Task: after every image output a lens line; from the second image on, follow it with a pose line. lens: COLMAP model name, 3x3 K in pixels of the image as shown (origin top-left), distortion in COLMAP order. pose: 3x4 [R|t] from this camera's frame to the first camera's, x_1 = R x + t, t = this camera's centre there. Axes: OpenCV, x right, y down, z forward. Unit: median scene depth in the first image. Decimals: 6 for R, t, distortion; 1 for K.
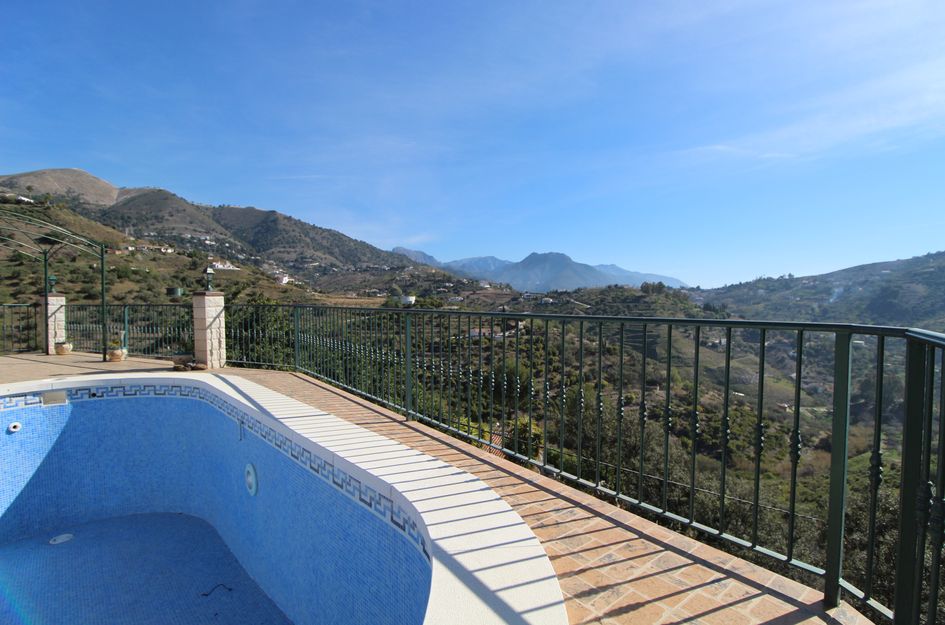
lens RADIAL K [[438.3, 0, 483.9], [0, 438.3, 314.4], [0, 0, 1]] dist [0.002470, -0.014981]
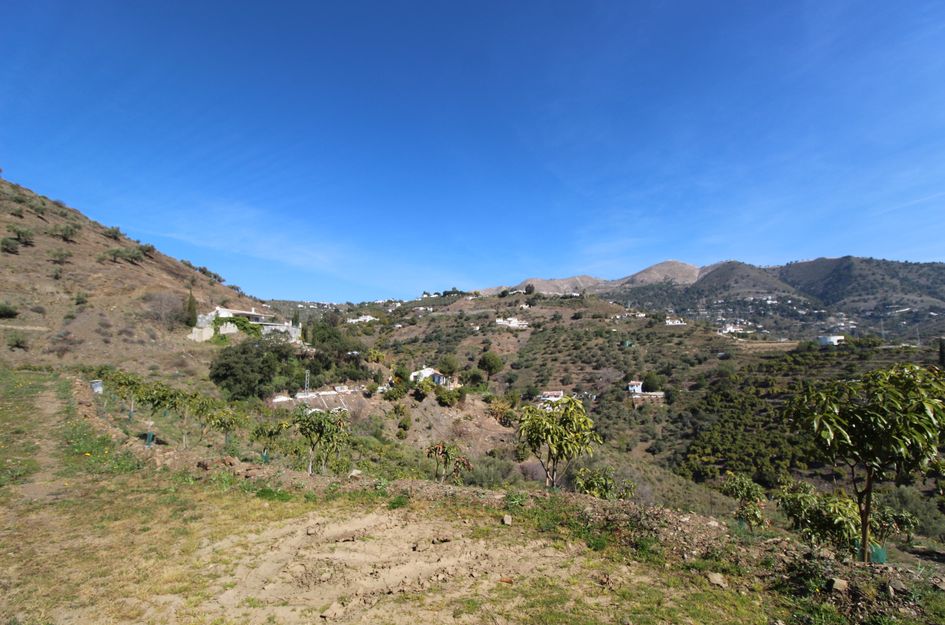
lens RADIAL K [[438.3, 0, 483.9], [0, 438.3, 314.4], [0, 0, 1]] dist [0.002470, -0.014981]
pose [[0.366379, -0.114488, -0.923395, 0.347239], [-0.015363, 0.991522, -0.129031, 0.034727], [0.930339, 0.061461, 0.361513, 0.036460]]
